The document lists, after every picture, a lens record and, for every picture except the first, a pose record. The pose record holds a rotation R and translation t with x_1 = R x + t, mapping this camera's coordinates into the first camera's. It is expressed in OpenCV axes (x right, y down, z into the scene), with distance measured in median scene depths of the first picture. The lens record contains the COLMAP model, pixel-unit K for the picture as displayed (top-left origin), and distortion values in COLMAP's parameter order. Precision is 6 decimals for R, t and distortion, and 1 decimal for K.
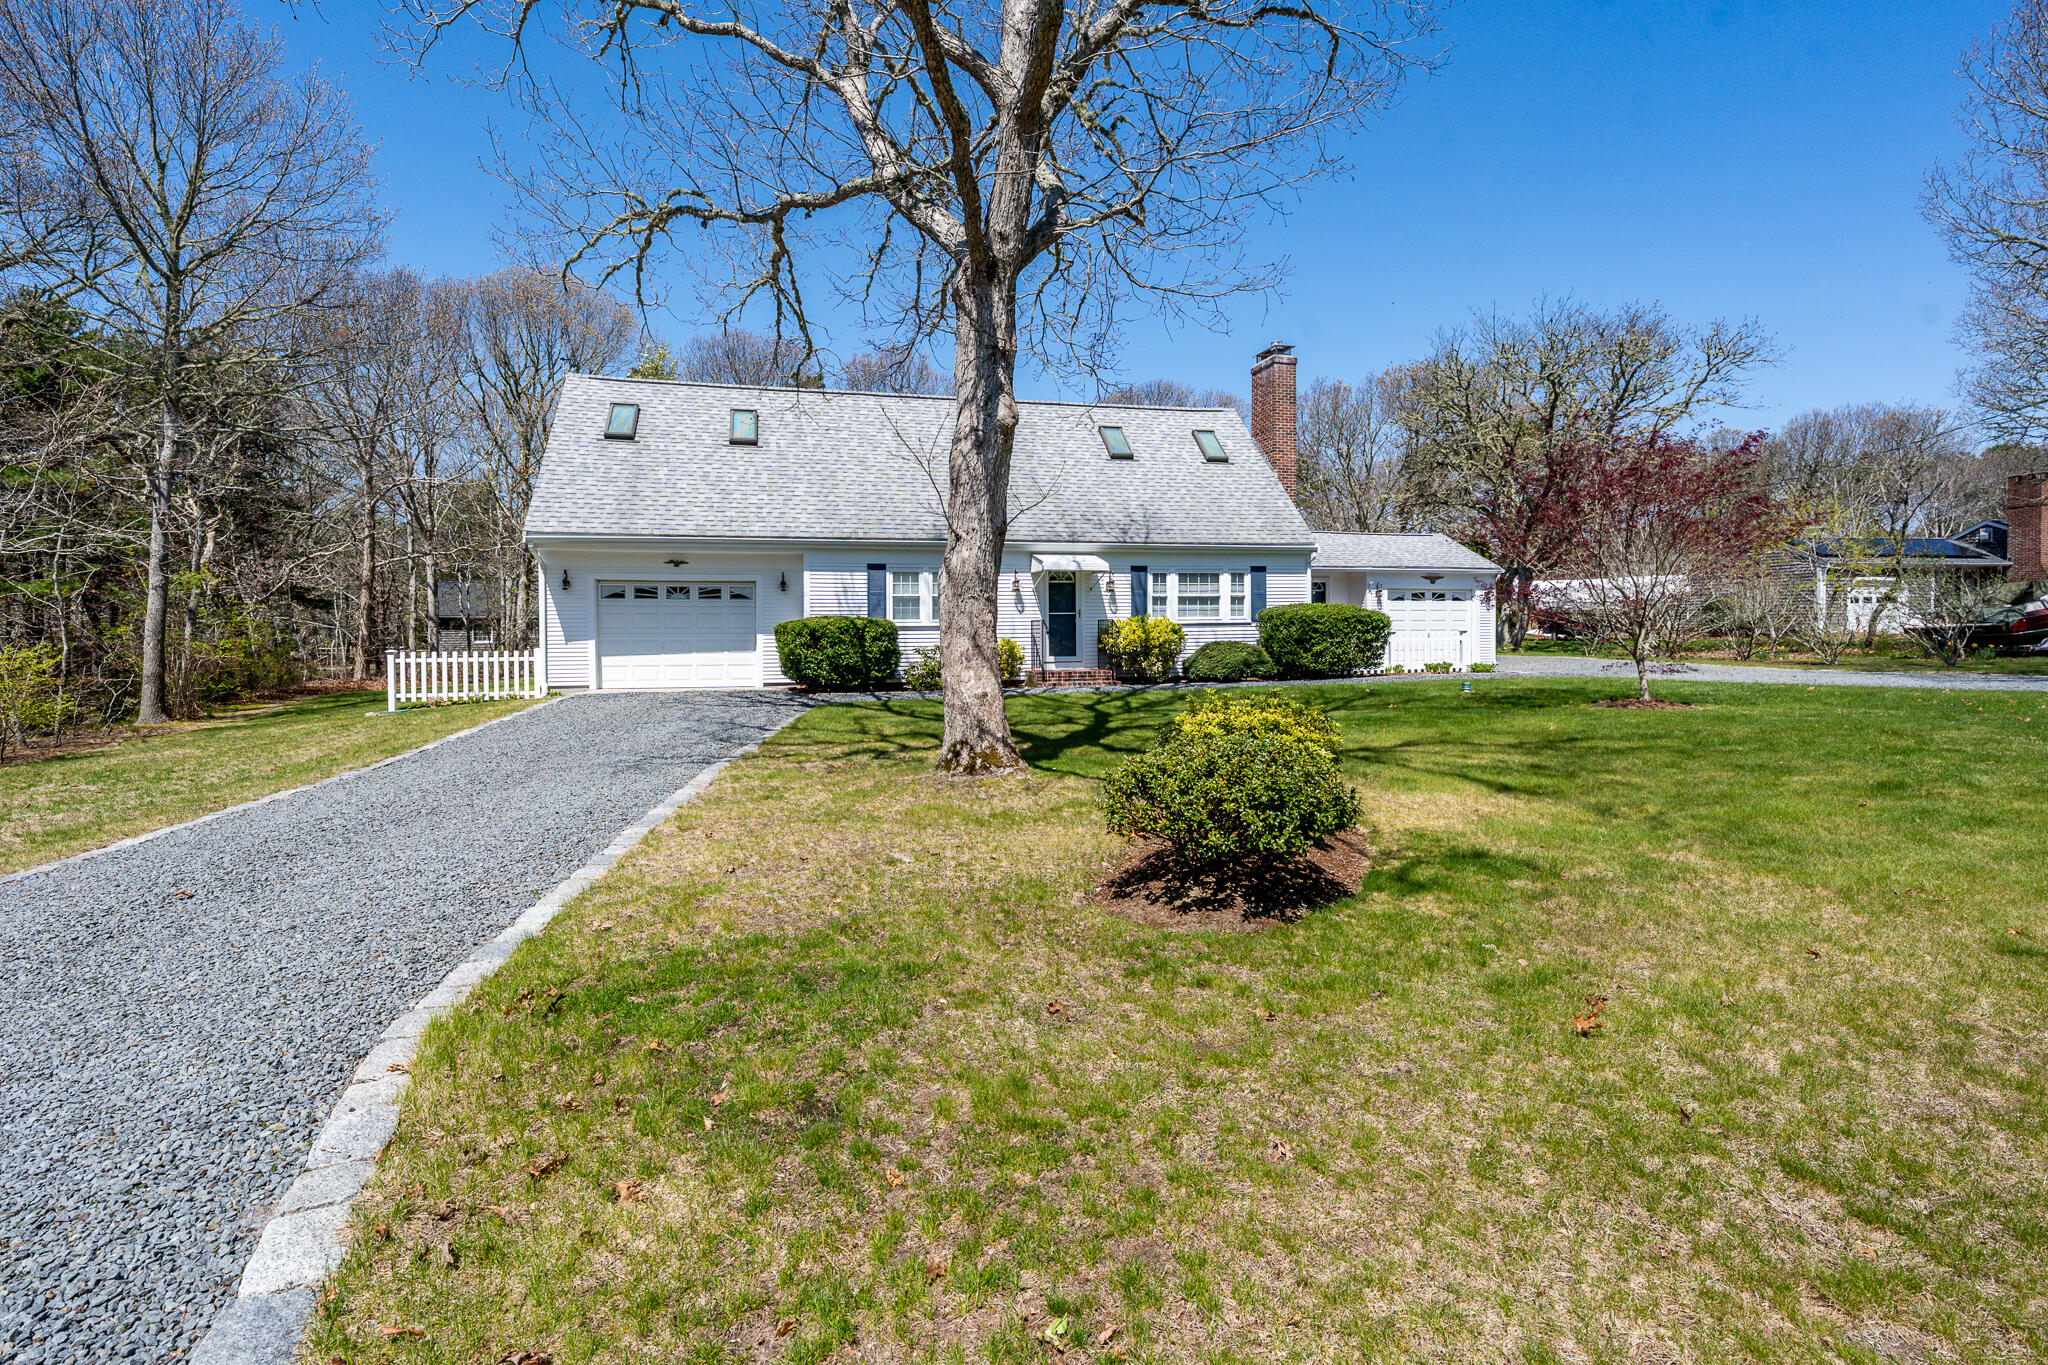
lens RADIAL K [[916.3, 0, 1051.1], [0, 916.3, 619.8], [0, 0, 1]] dist [0.003201, 0.000025]
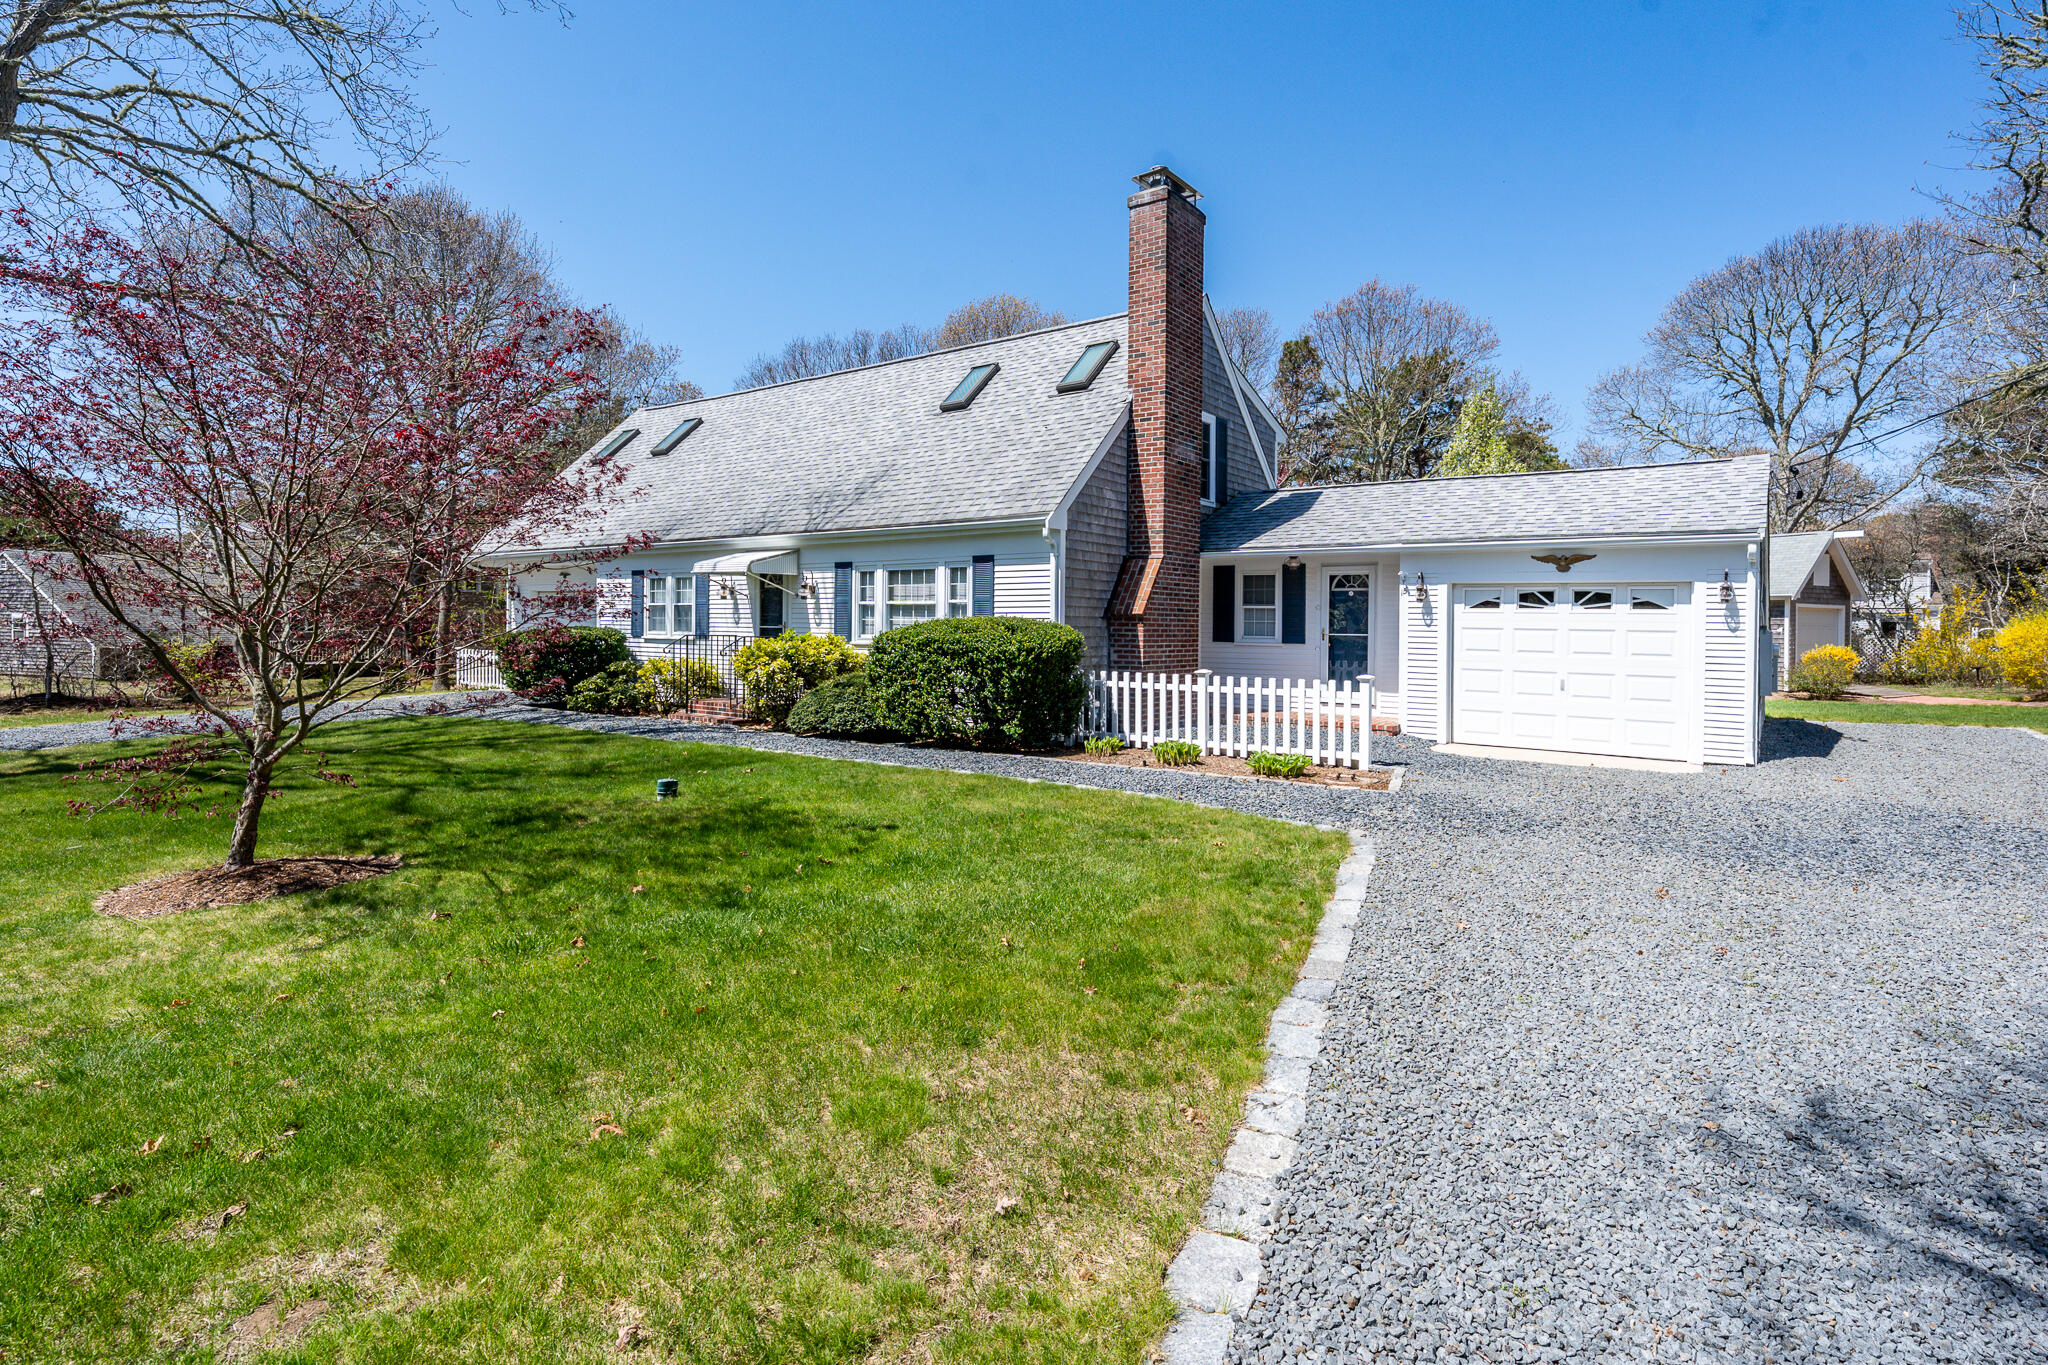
lens RADIAL K [[937.9, 0, 1091.1], [0, 937.9, 622.5], [0, 0, 1]] dist [0.001519, -0.000160]
pose [[0.657397, 0.011062, -0.753463, 0.795511], [-0.013806, 0.999901, 0.002634, -0.015138], [0.753418, 0.008671, 0.657485, 0.663044]]
